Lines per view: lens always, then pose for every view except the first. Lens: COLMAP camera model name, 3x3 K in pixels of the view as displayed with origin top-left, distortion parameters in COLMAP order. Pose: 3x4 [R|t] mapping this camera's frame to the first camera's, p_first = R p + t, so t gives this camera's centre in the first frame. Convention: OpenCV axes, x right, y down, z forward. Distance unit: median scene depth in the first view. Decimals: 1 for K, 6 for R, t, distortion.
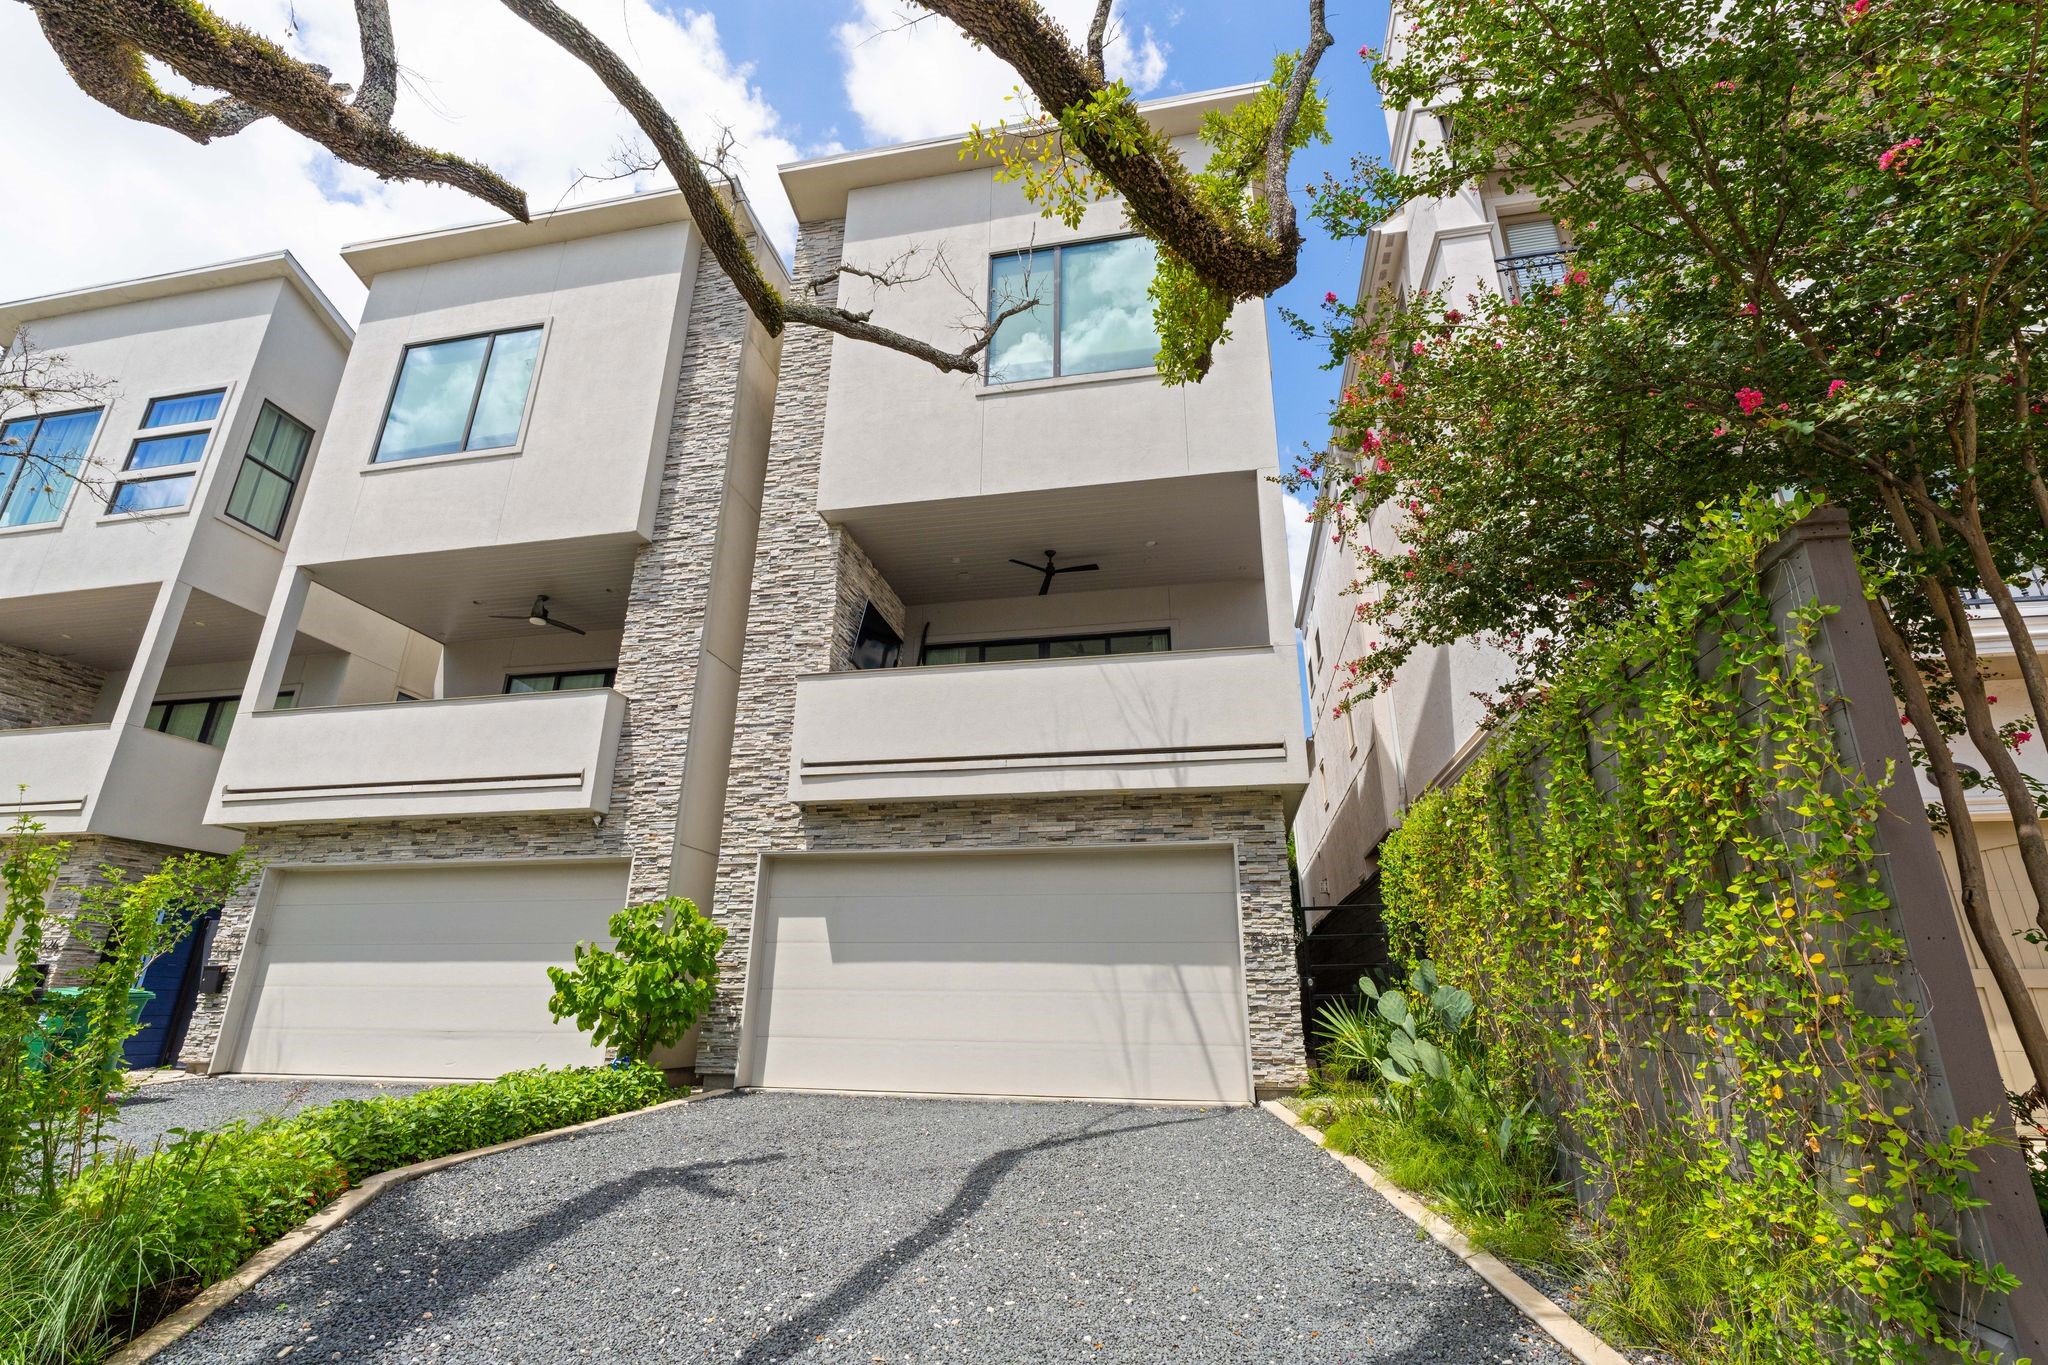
lens RADIAL K [[912.7, 0, 1038.5], [0, 912.7, 675.1], [0, 0, 1]] dist [-0.001792, 0.001496]
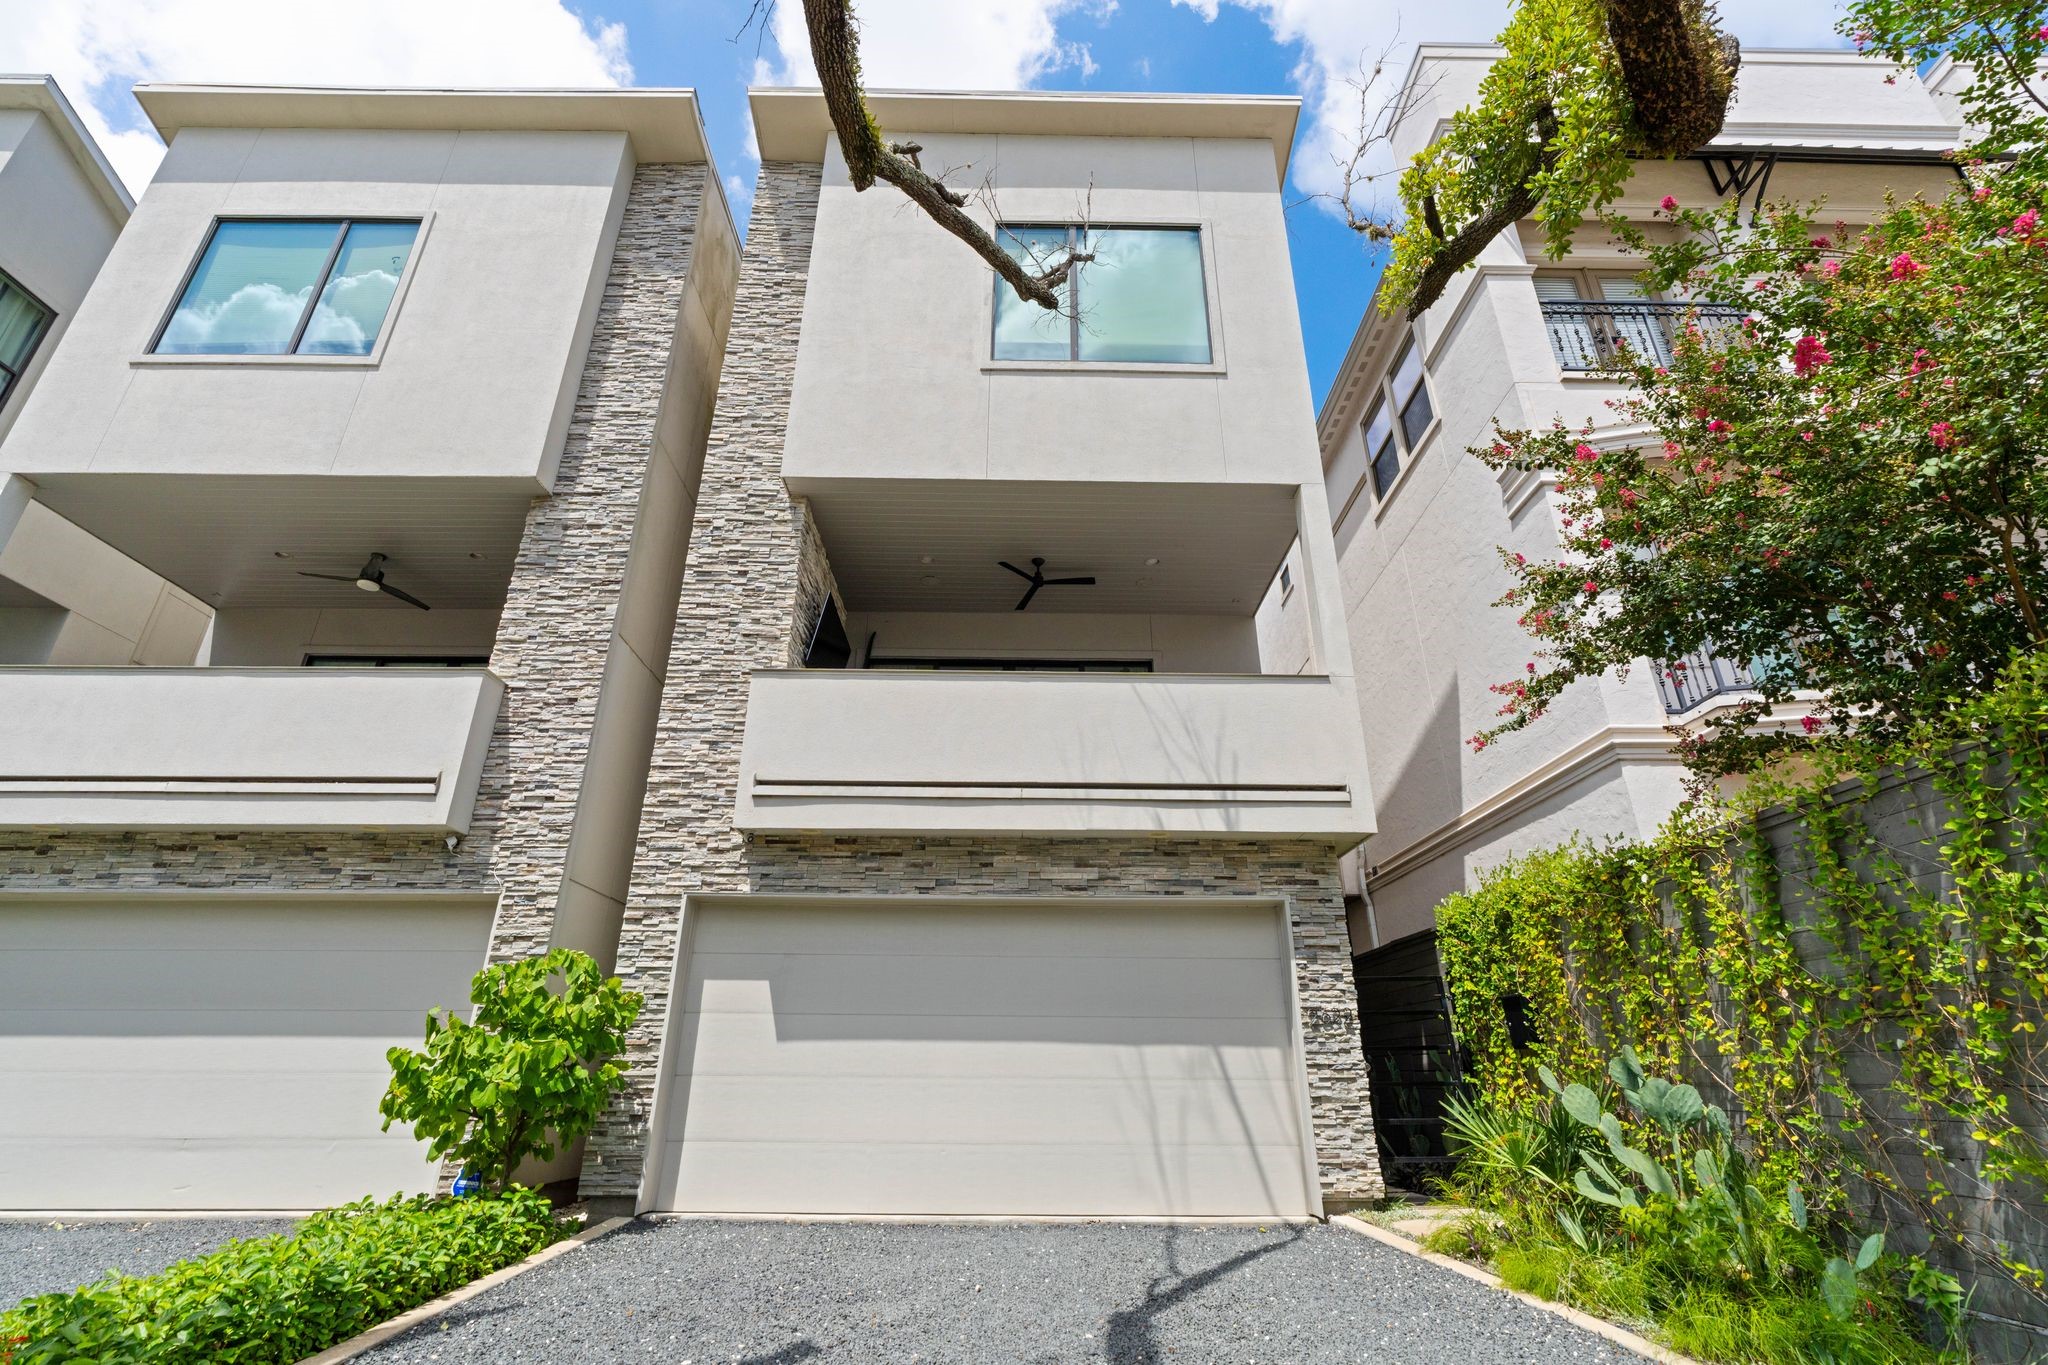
lens RADIAL K [[912.7, 0, 1038.5], [0, 912.7, 675.1], [0, 0, 1]] dist [-0.001792, 0.001496]
pose [[0.978662, 0.079649, 0.189414, -0.170859], [-0.066796, 0.995070, -0.073309, 0.046726], [-0.194319, 0.059093, 0.979157, 0.173125]]
